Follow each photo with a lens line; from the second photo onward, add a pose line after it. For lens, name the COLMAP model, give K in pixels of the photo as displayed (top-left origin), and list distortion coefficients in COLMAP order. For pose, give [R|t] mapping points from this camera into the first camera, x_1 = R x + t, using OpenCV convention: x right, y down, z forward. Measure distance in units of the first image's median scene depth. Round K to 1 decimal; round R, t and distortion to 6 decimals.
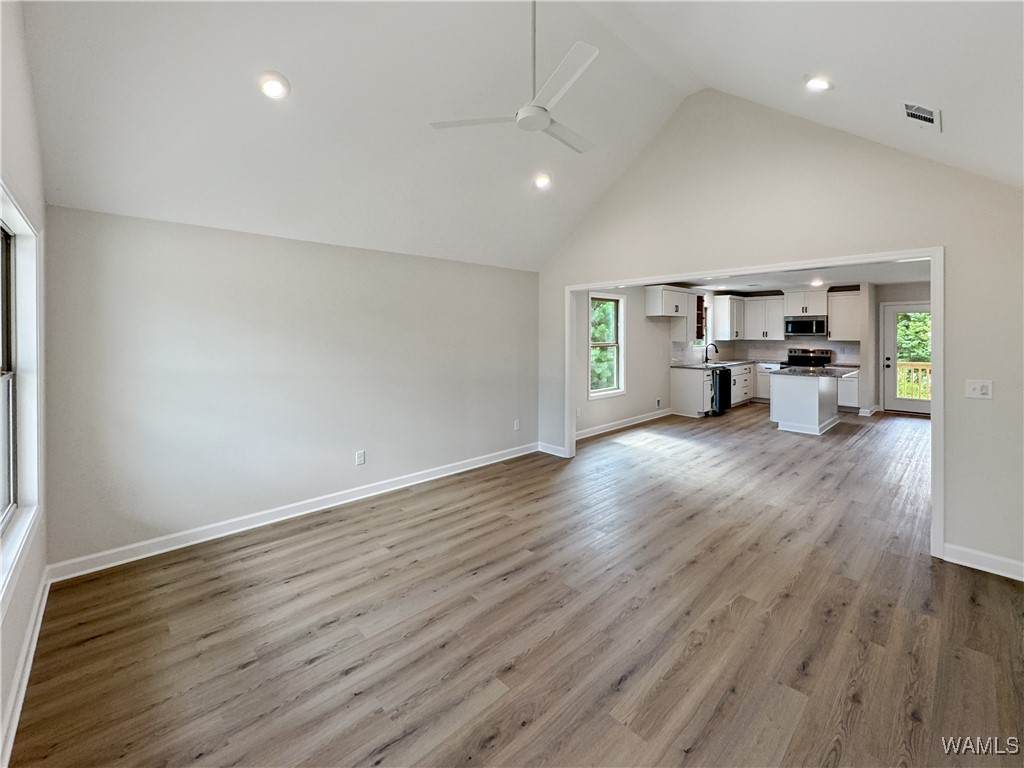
lens RADIAL K [[424.3, 0, 517.2], [0, 424.3, 341.3], [0, 0, 1]] dist [-0.001401, 0.000068]
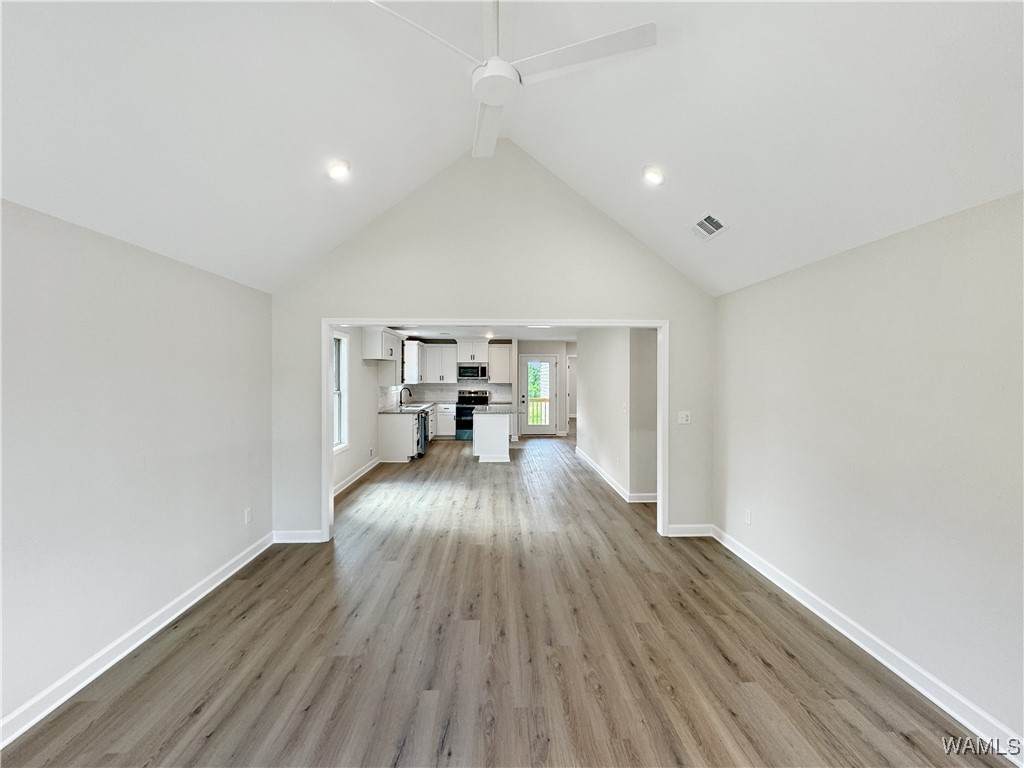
lens RADIAL K [[420.7, 0, 512.0], [0, 420.7, 384.0], [0, 0, 1]] dist [-0.000792, -0.000143]
pose [[0.660800, -0.013455, 0.750441, -0.214508], [0.011705, 0.999902, 0.007621, -0.012325], [-0.750470, 0.003748, 0.660893, 0.229185]]
